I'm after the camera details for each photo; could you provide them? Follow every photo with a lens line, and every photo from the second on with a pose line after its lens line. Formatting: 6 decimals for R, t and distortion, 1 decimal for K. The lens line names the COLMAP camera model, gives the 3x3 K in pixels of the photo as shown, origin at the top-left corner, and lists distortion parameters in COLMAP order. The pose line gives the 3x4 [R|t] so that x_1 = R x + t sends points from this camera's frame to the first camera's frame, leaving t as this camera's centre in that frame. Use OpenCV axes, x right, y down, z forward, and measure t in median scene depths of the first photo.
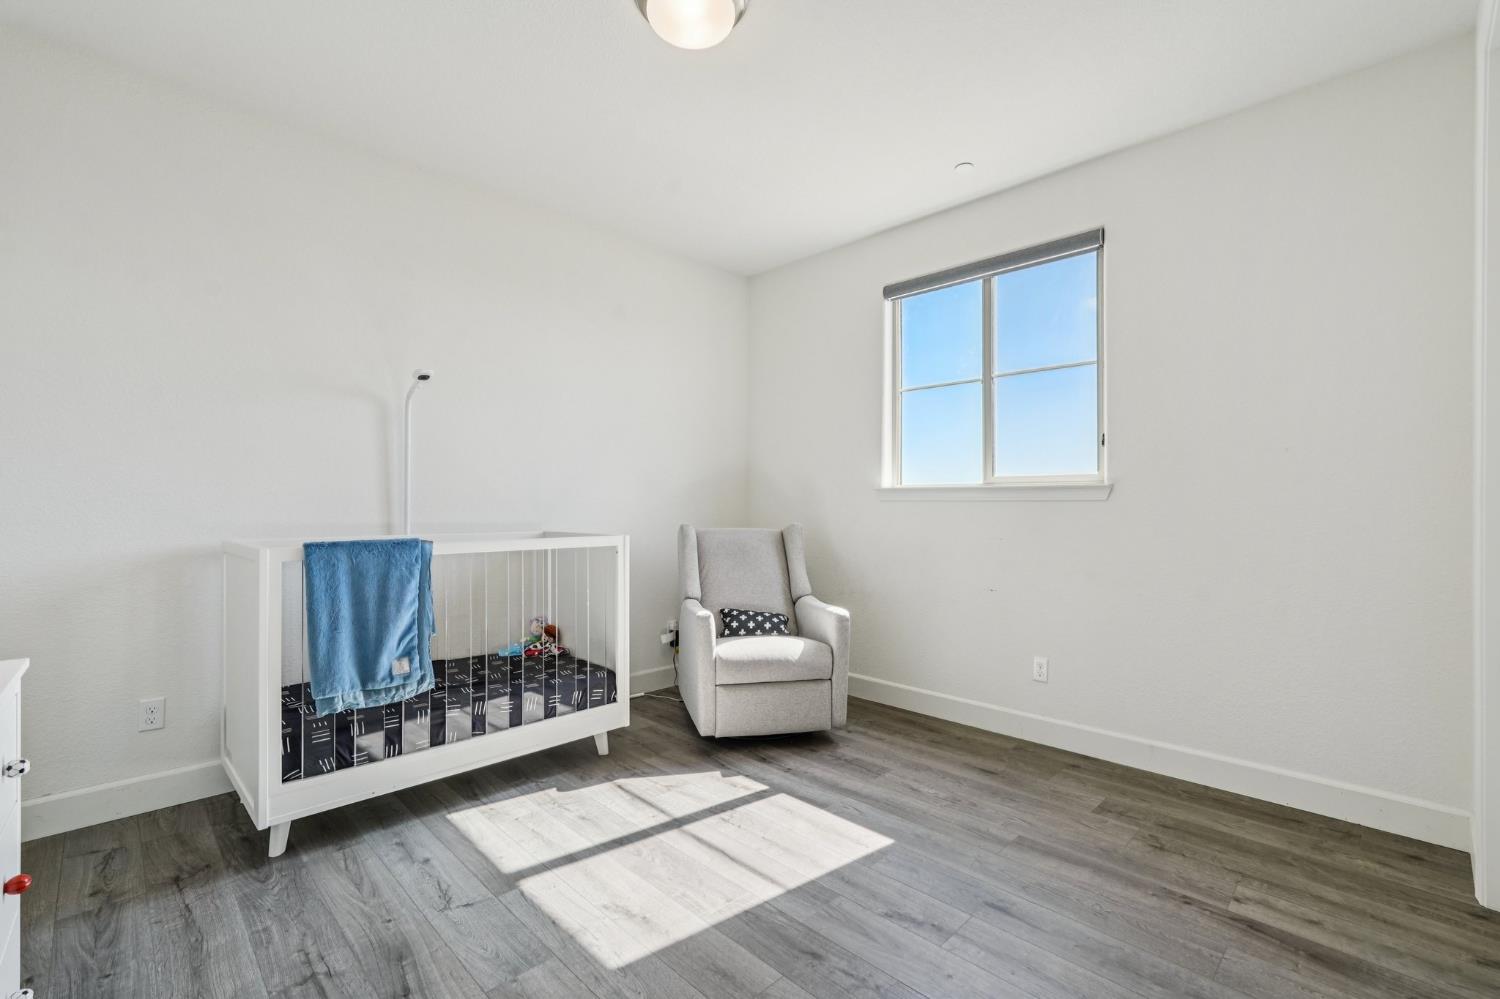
lens RADIAL K [[661.9, 0, 754.0], [0, 661.9, 503.3], [0, 0, 1]] dist [-0.001824, 0.000328]
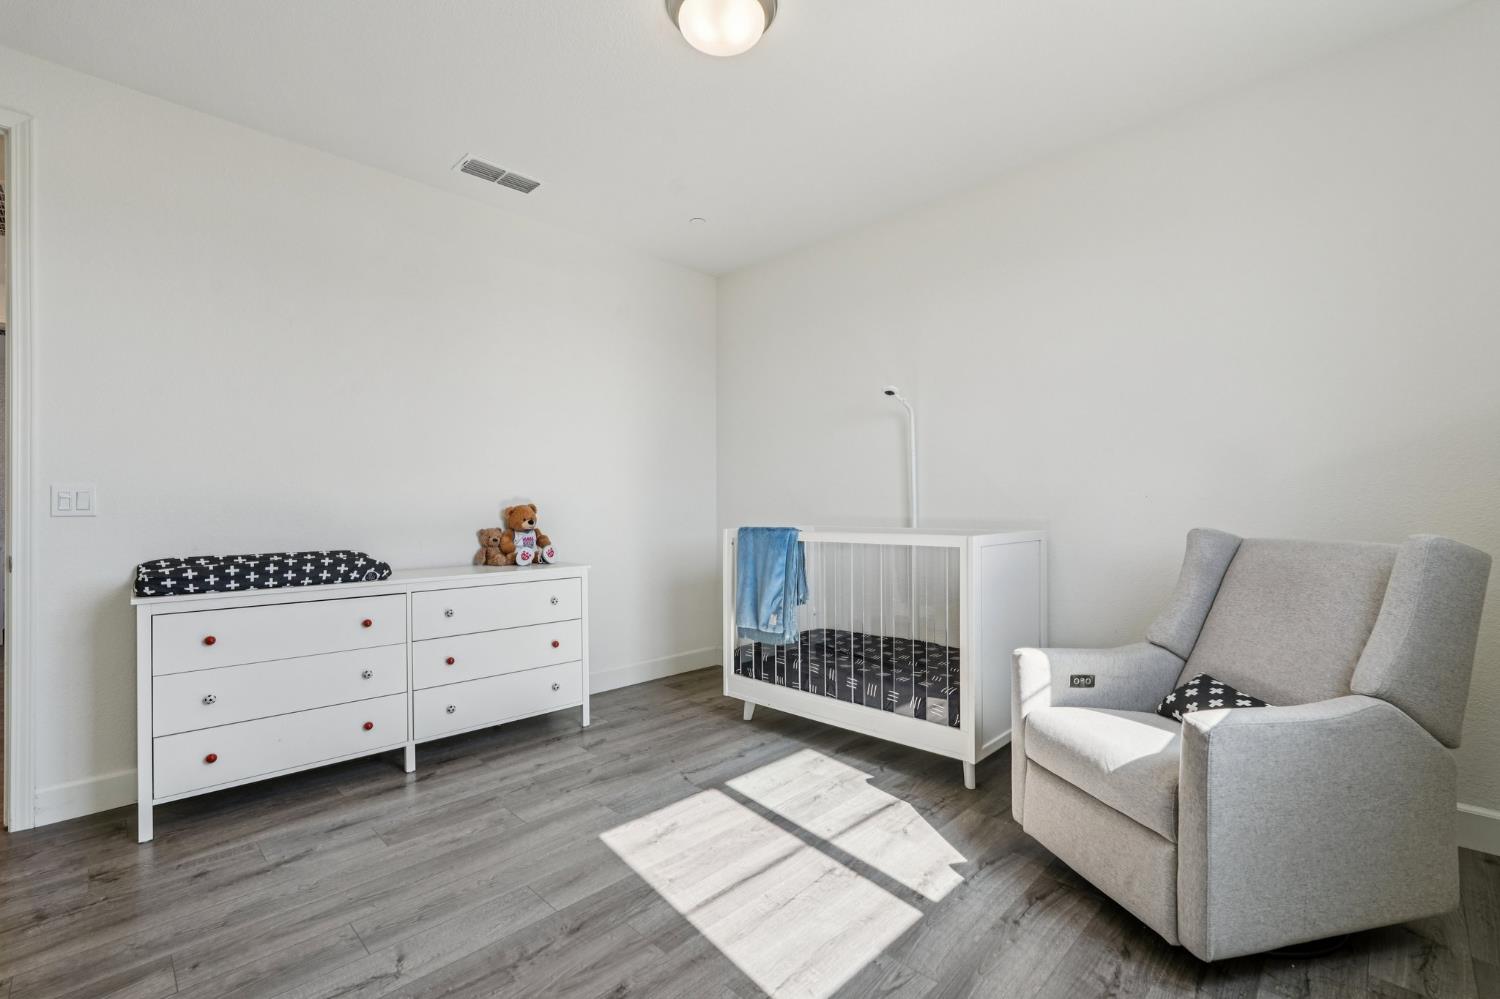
lens RADIAL K [[661.9, 0, 754.0], [0, 661.9, 506.4], [0, 0, 1]] dist [-0.001824, 0.000328]
pose [[0.005136, -0.007315, -0.999960, 0.818658], [0.009149, 0.999932, -0.007268, 0.020331], [0.999945, -0.009111, 0.005203, 0.921736]]
